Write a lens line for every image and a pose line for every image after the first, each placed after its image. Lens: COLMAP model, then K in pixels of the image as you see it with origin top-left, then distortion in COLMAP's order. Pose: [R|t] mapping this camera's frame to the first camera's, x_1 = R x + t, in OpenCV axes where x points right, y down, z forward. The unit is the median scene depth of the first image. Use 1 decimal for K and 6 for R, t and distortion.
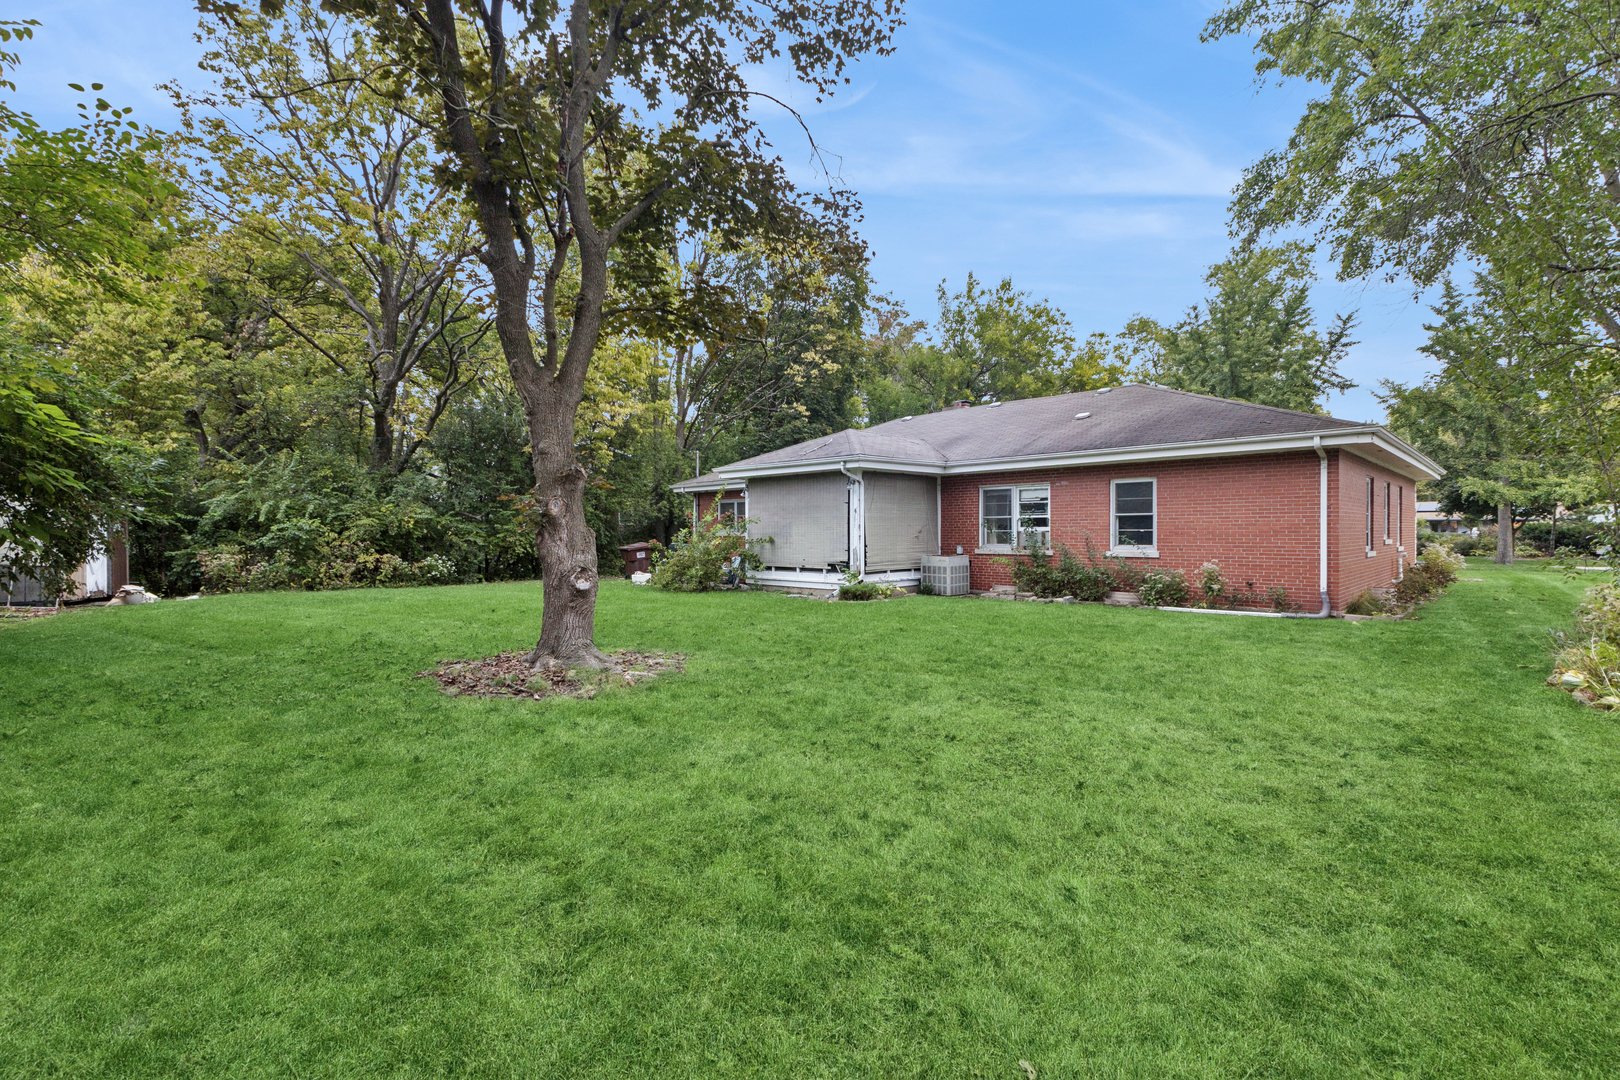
lens RADIAL K [[721.2, 0, 794.4], [0, 721.2, 539.6], [0, 0, 1]] dist [0.005200, 0.000621]
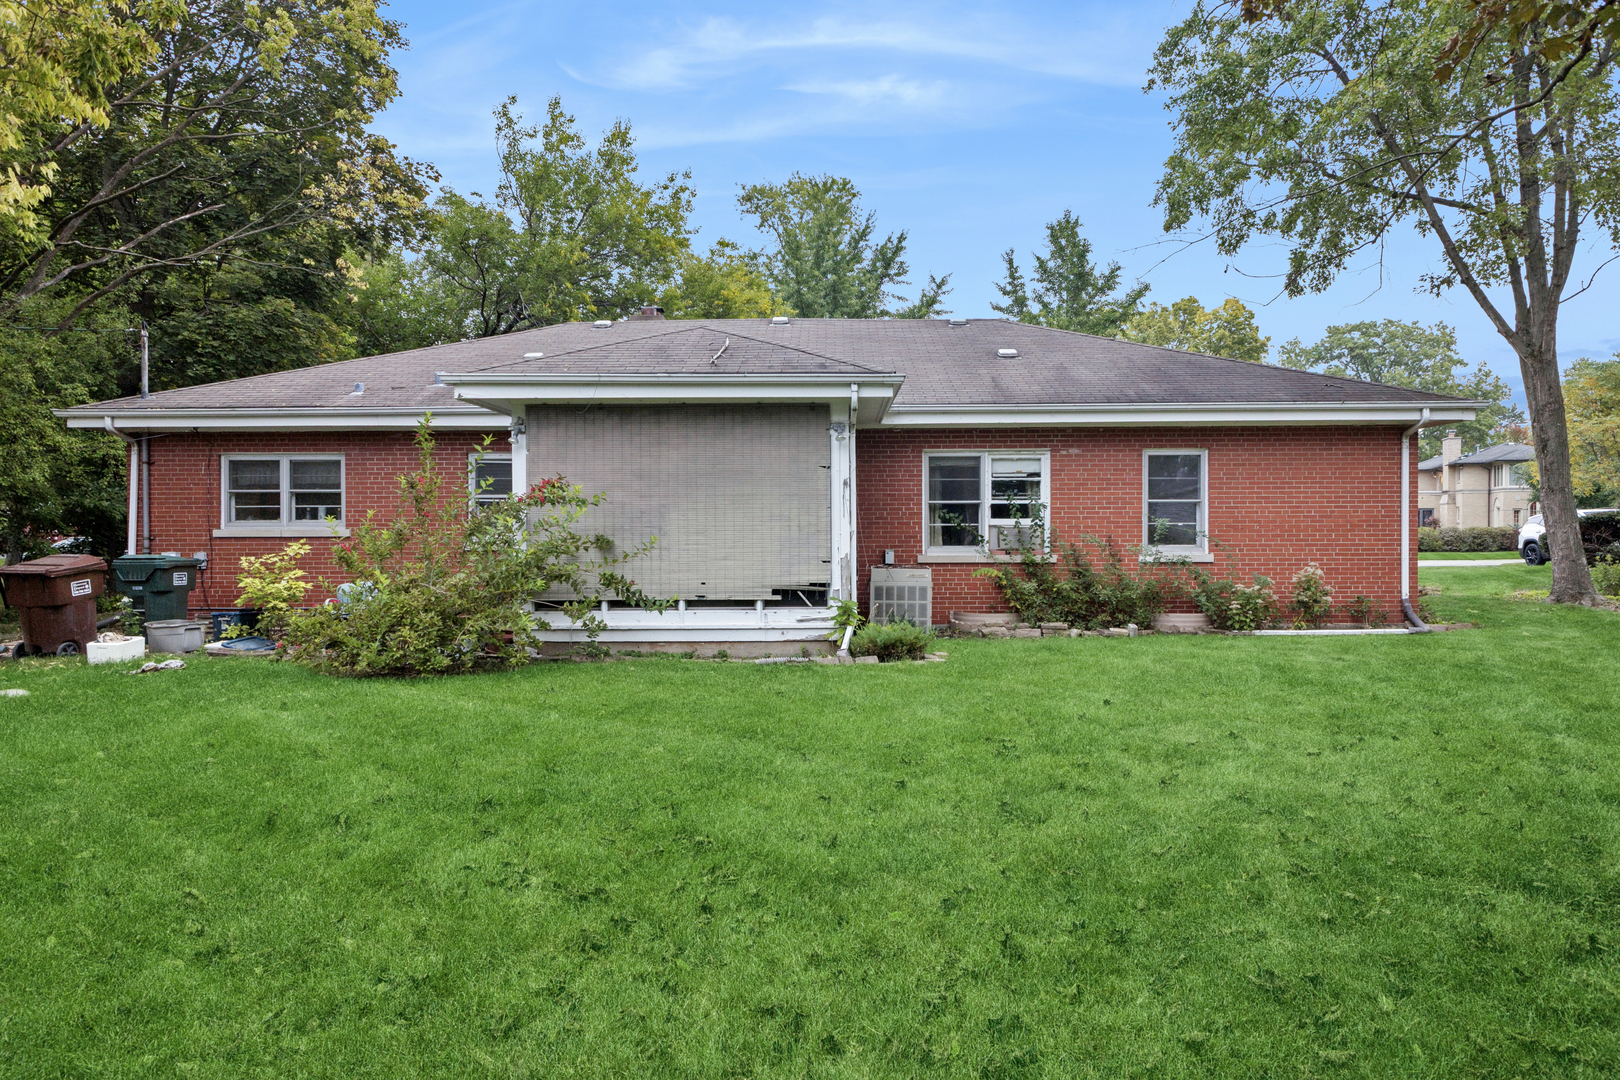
lens RADIAL K [[1042.1, 0, 807.9], [0, 1042.1, 532.7], [0, 0, 1]] dist [0.010085, 0.000439]
pose [[0.707587, -0.000590, 0.706626, -0.437274], [0.009447, 0.999918, -0.008625, 0.001111], [-0.706563, 0.012778, 0.707534, 0.476195]]
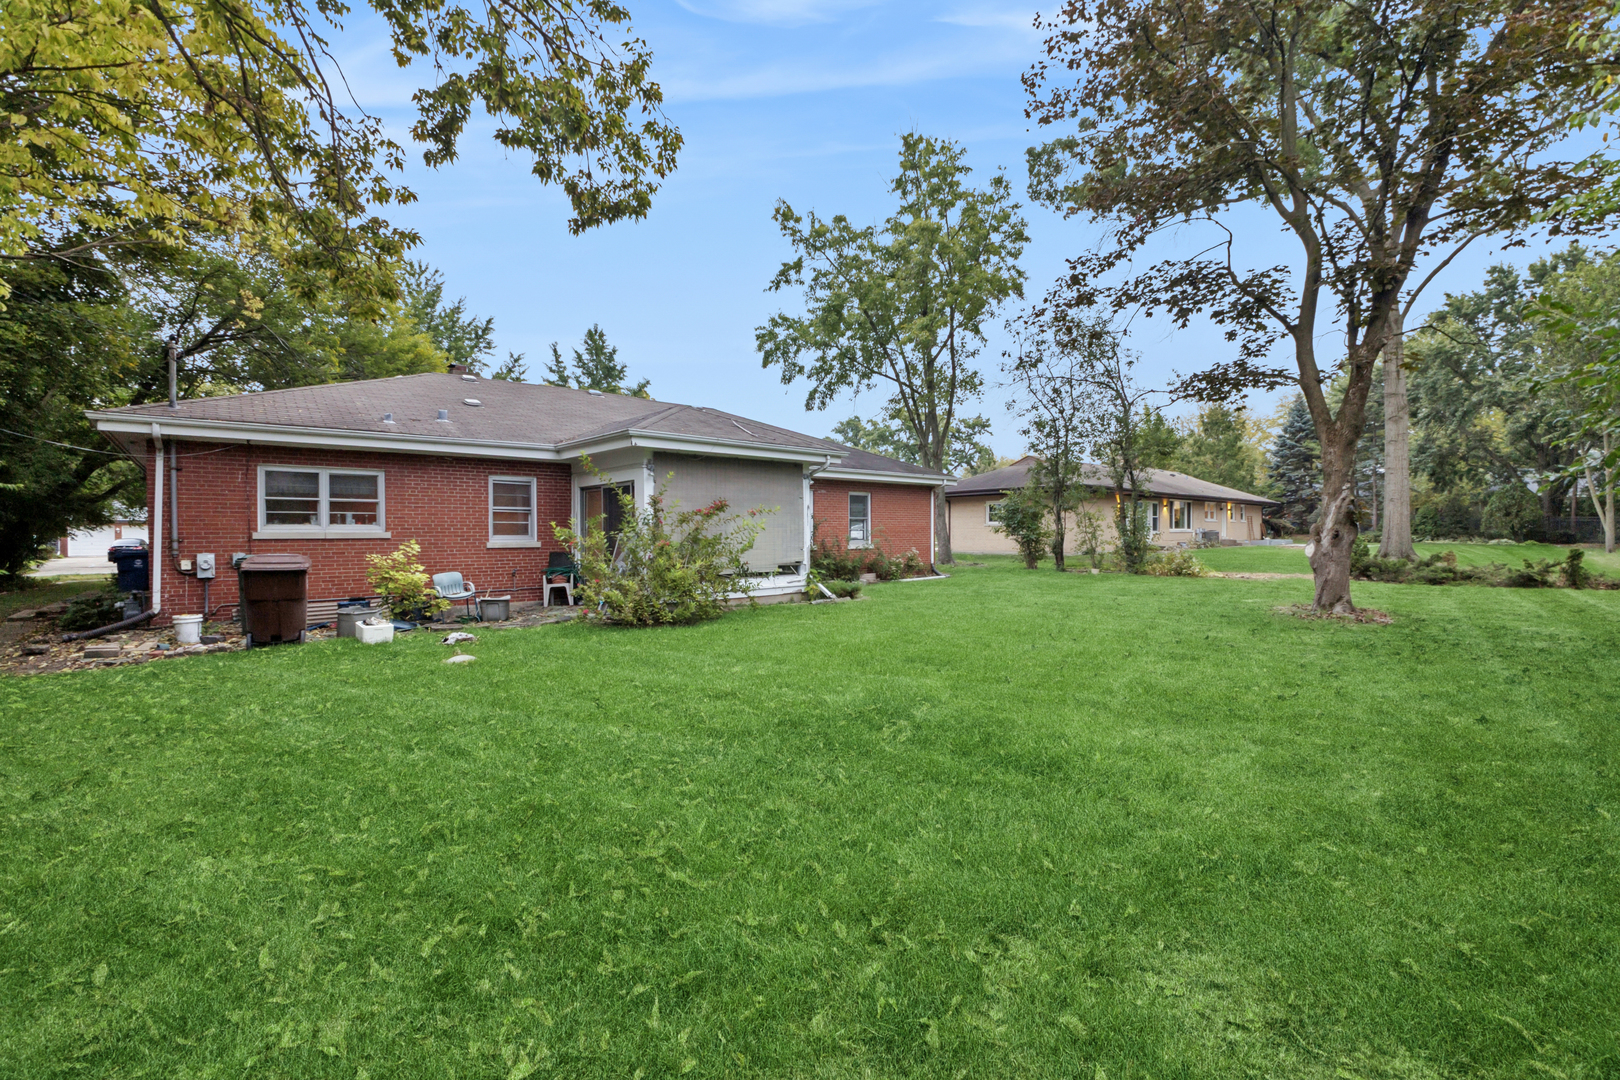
lens RADIAL K [[721.2, 0, 797.2], [0, 721.2, 534.5], [0, 0, 1]] dist [0.005200, 0.000621]
pose [[0.057648, -0.001222, 0.998336, -0.833983], [0.014759, 0.999891, 0.000372, -0.004689], [-0.998228, 0.014713, 0.057660, 0.920667]]
